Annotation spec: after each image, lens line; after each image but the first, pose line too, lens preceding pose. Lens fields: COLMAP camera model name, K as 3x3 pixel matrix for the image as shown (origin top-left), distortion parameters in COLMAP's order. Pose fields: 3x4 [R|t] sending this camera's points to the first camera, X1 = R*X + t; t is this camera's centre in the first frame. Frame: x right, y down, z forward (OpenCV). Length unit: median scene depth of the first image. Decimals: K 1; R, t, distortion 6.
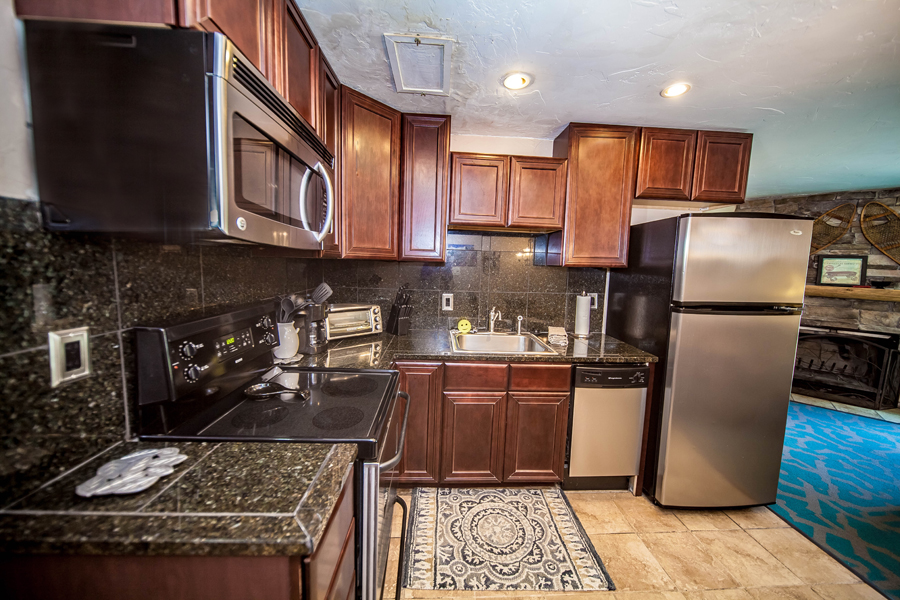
lens RADIAL K [[315.1, 0, 451.7], [0, 315.1, 295.9], [0, 0, 1]] dist [-0.003651, -0.000205]
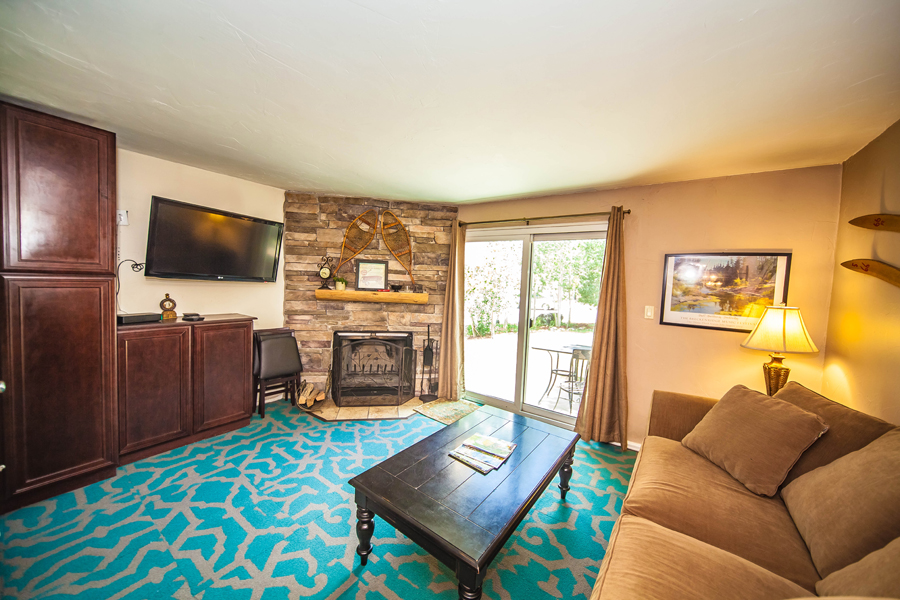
lens RADIAL K [[315.1, 0, 451.7], [0, 315.1, 295.9], [0, 0, 1]] dist [-0.003651, -0.000205]
pose [[0.620235, -0.044015, 0.783180, 1.111422], [0.057823, 0.998274, 0.010311, -0.016474], [-0.782282, 0.038891, 0.621709, 0.299694]]
